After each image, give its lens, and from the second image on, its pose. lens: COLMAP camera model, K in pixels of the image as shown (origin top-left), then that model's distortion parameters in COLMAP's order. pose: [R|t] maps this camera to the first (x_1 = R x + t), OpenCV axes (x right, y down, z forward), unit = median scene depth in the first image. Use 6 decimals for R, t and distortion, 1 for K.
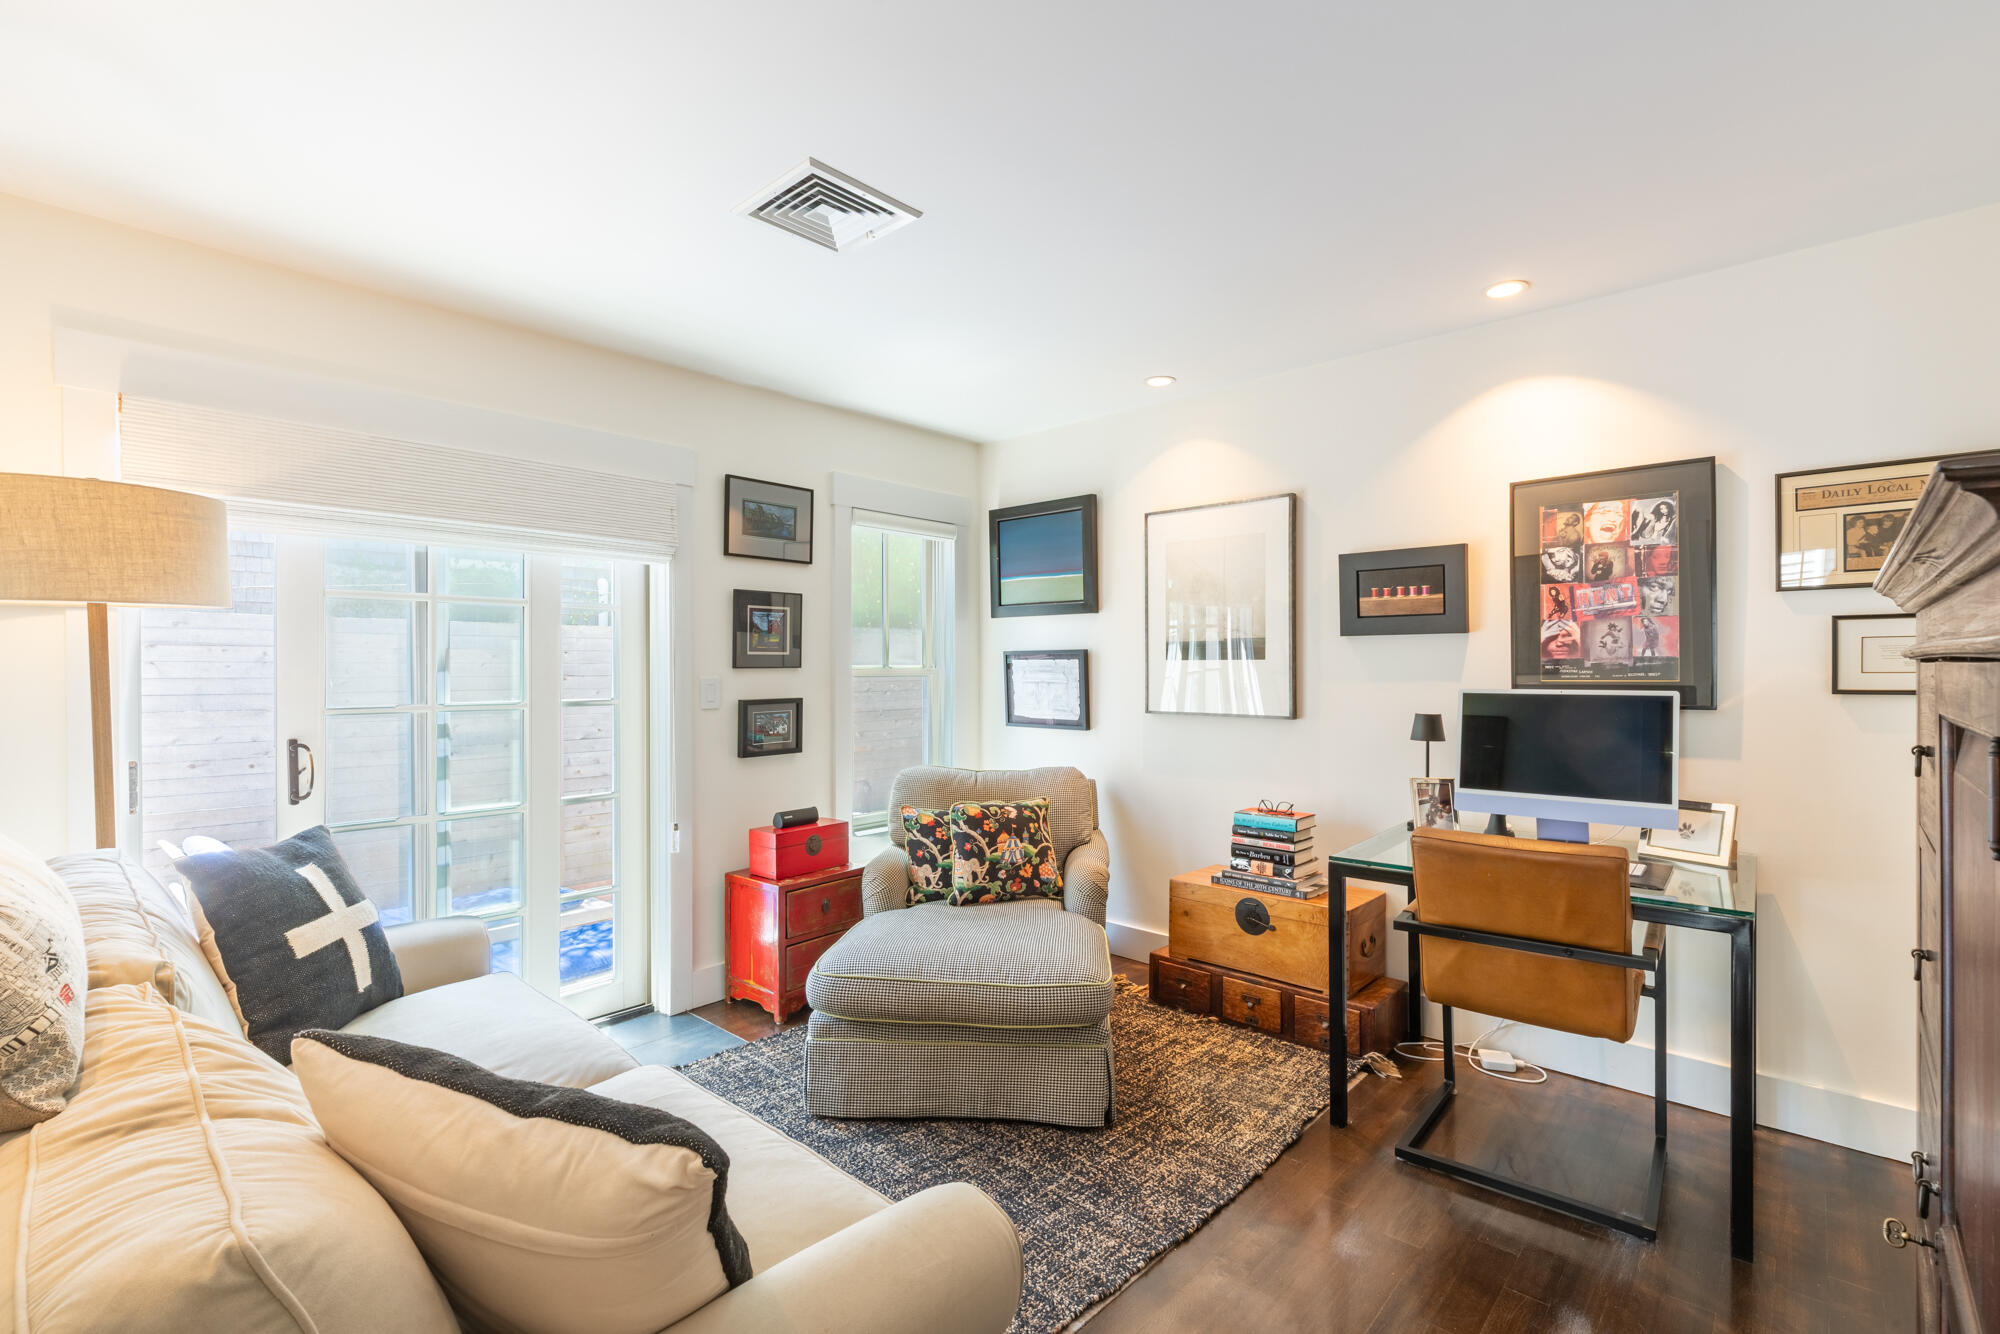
lens RADIAL K [[895.2, 0, 1003.1], [0, 895.2, 666.9], [0, 0, 1]] dist [0.006627, -0.003670]
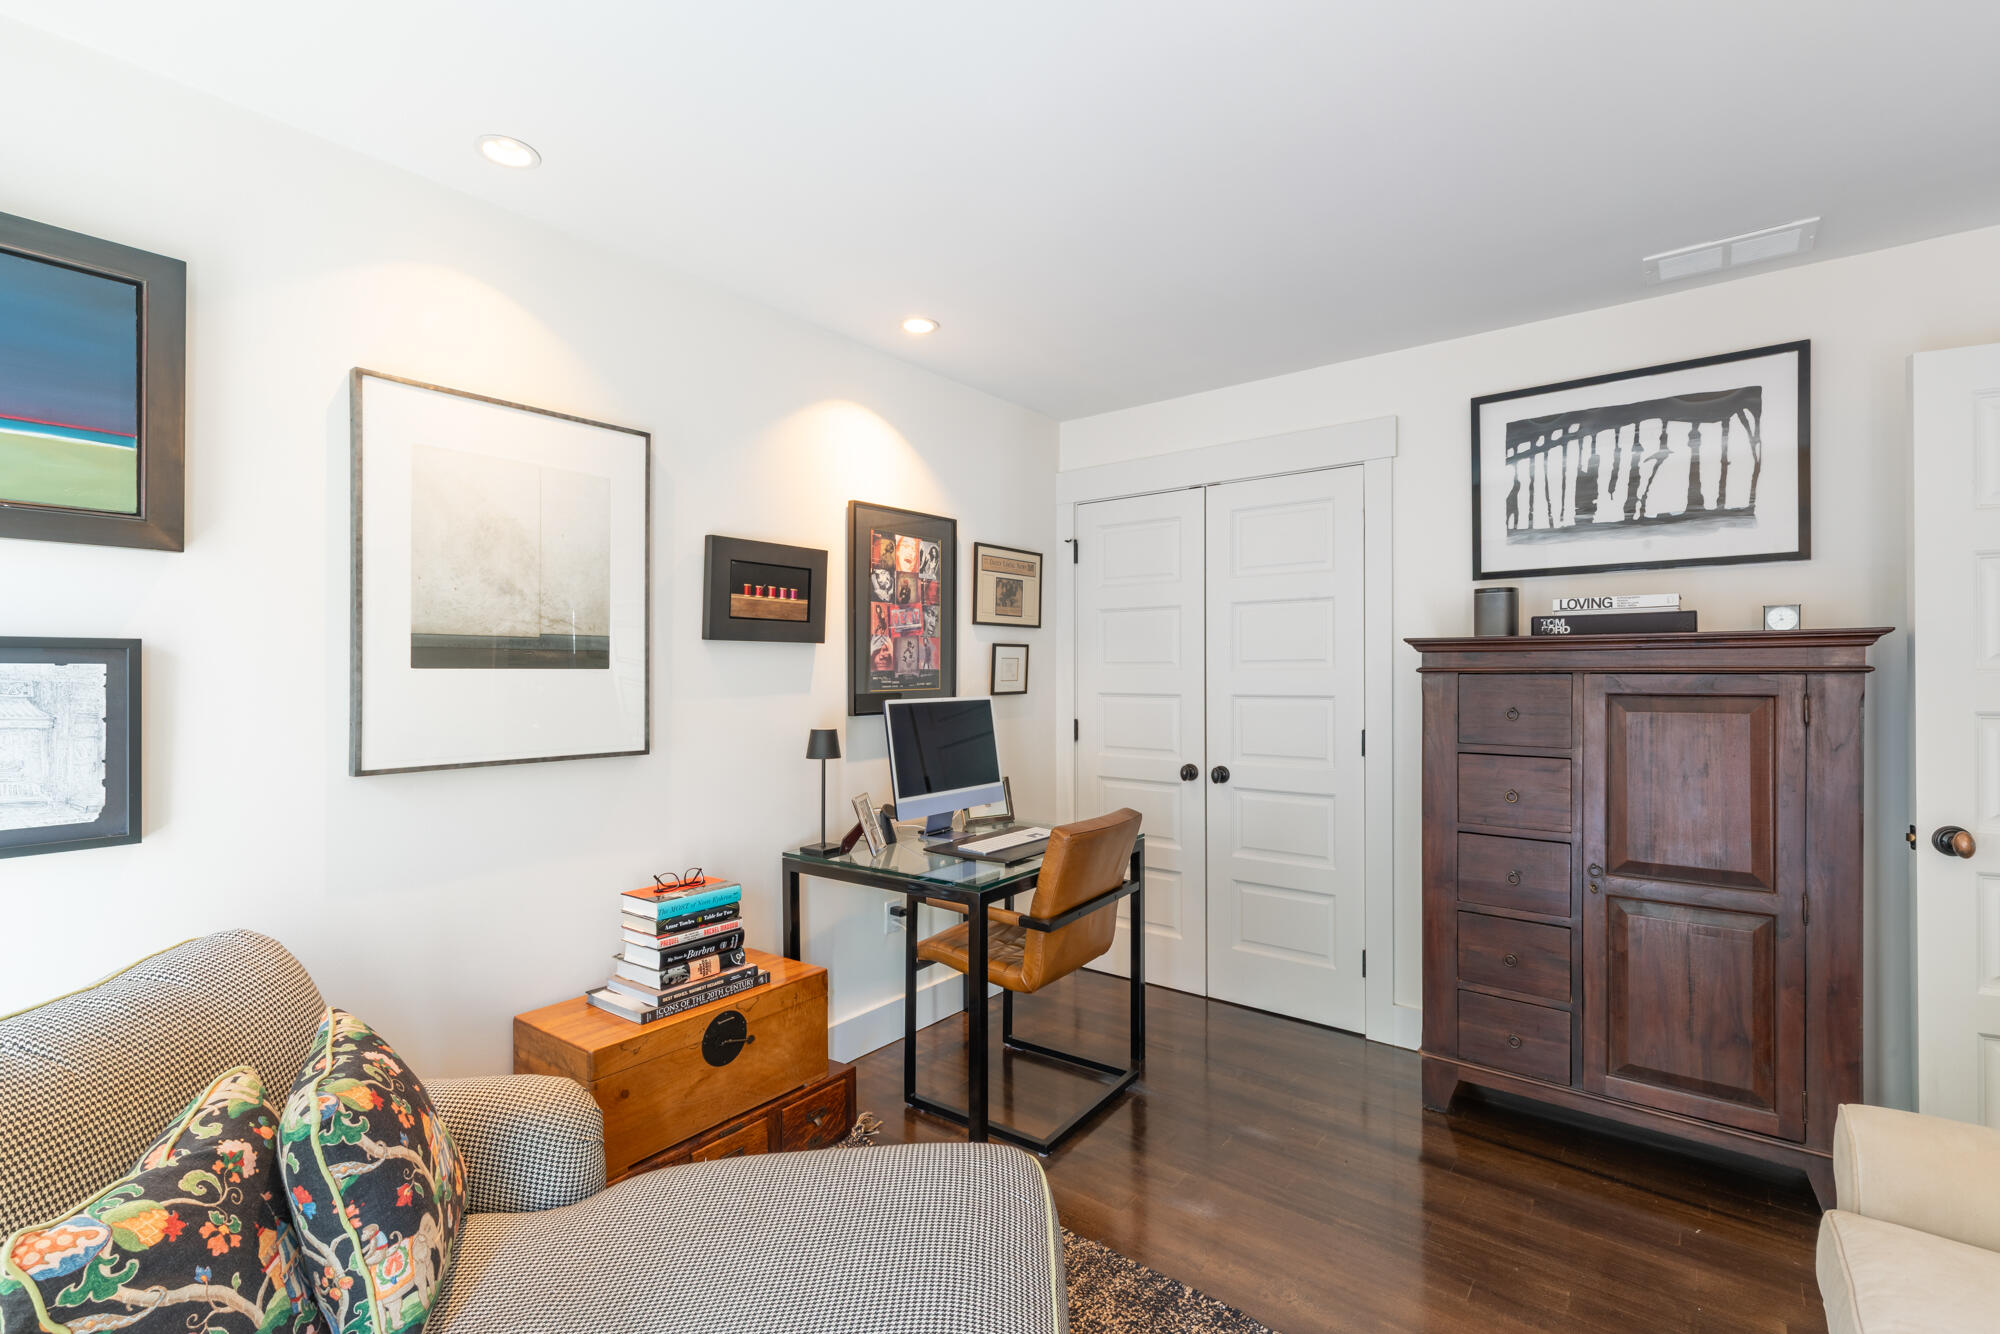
lens RADIAL K [[895.2, 0, 1003.4], [0, 895.2, 671.5], [0, 0, 1]] dist [0.006627, -0.003670]
pose [[-0.080702, 0.004924, 0.996726, -0.413733], [0.005125, 0.999977, -0.004525, -0.002055], [-0.996725, 0.004743, -0.080725, 0.797043]]
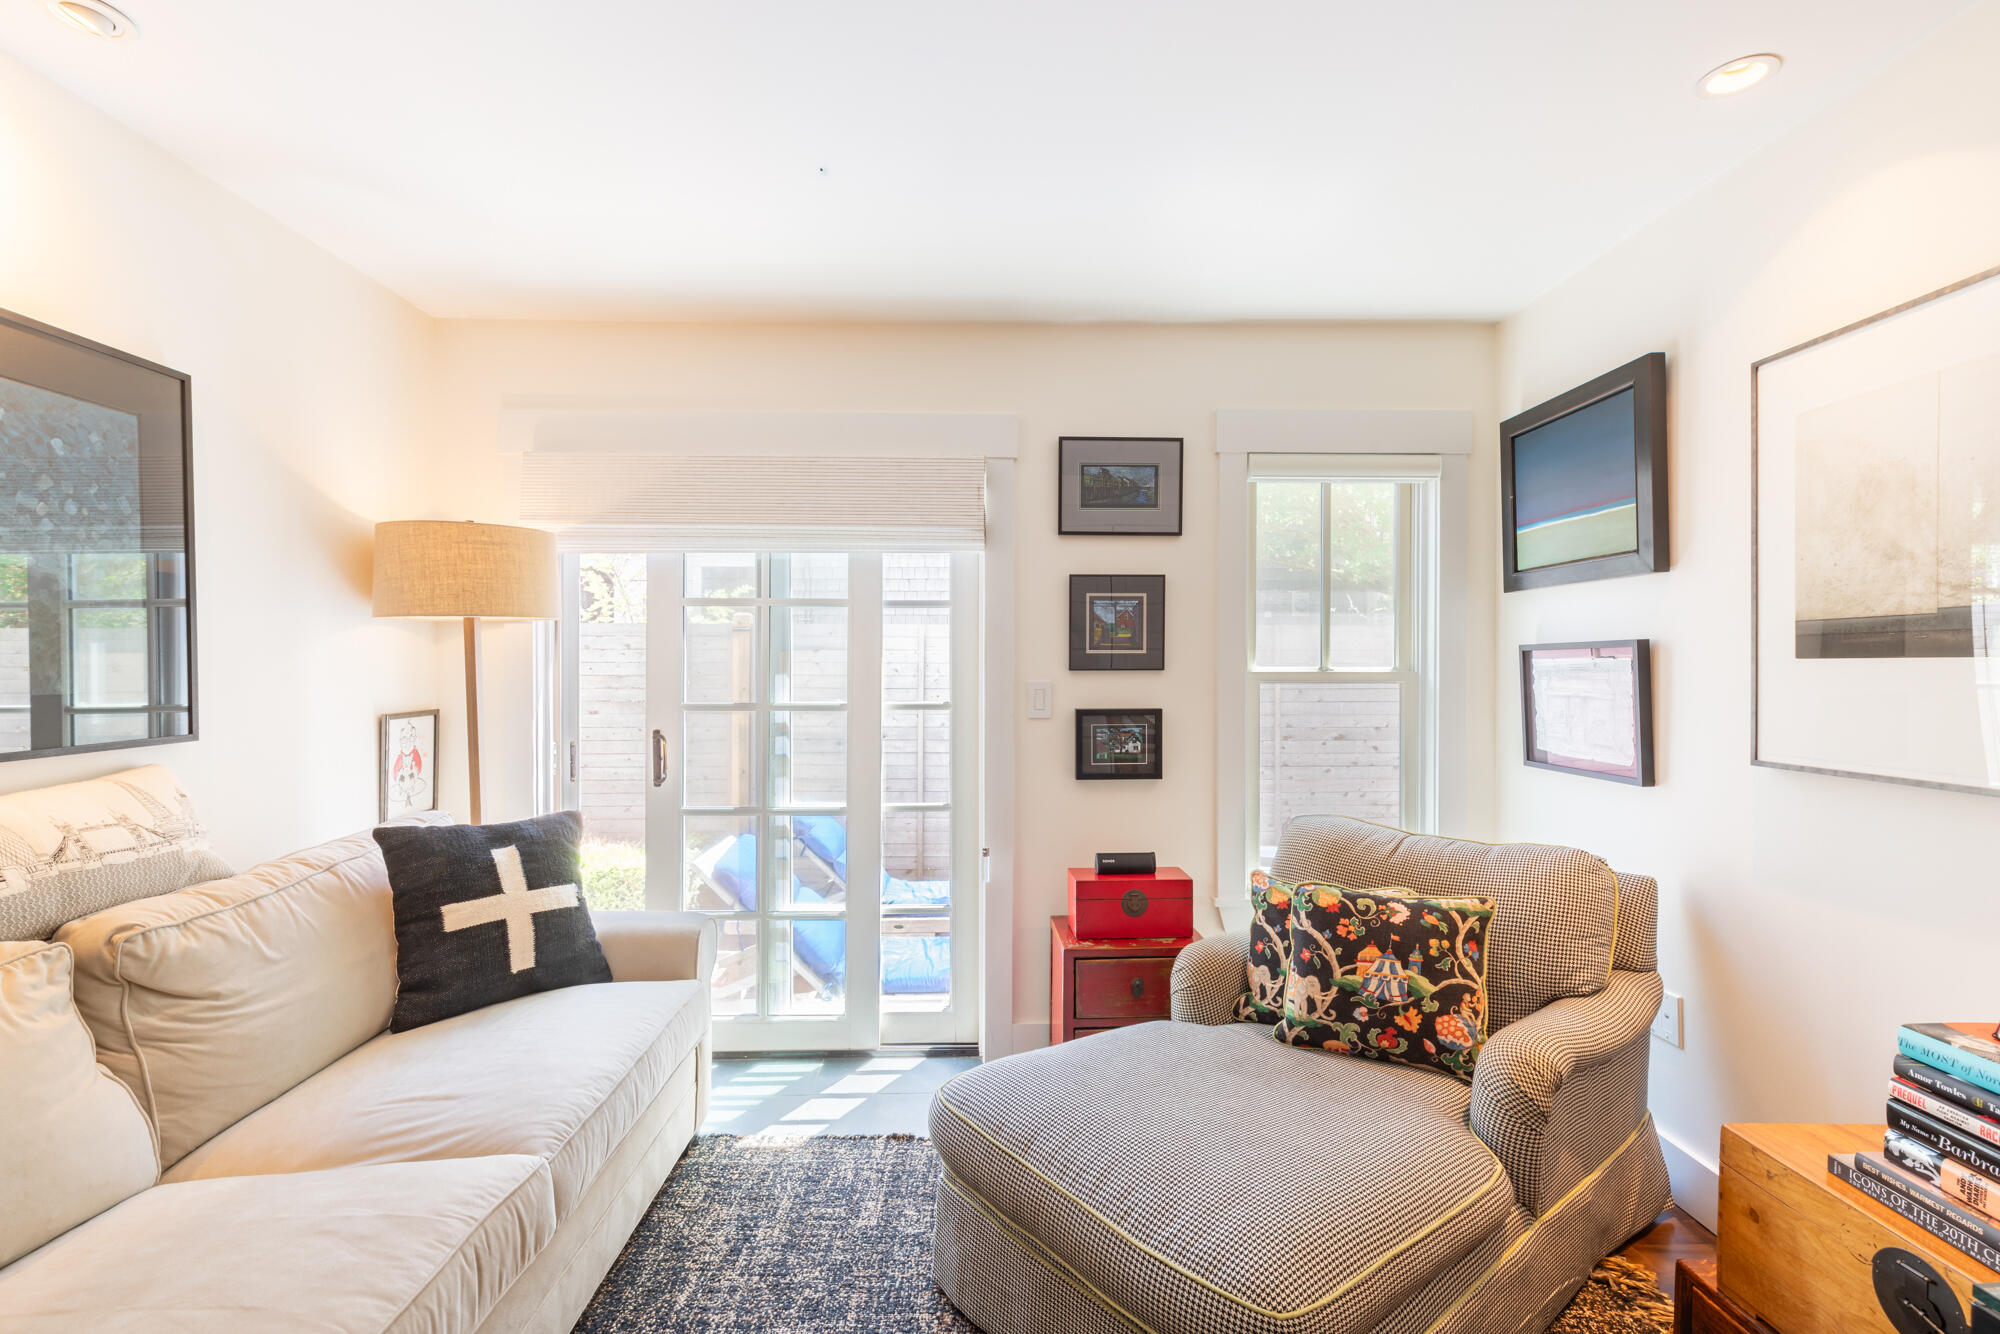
lens RADIAL K [[895.2, 0, 1001.1], [0, 895.2, 668.6], [0, 0, 1]] dist [0.006627, -0.003670]
pose [[0.687070, 0.004929, -0.726575, 0.271683], [-0.002841, 0.999988, 0.004097, -0.003433], [0.726586, -0.000751, 0.687075, 0.409334]]
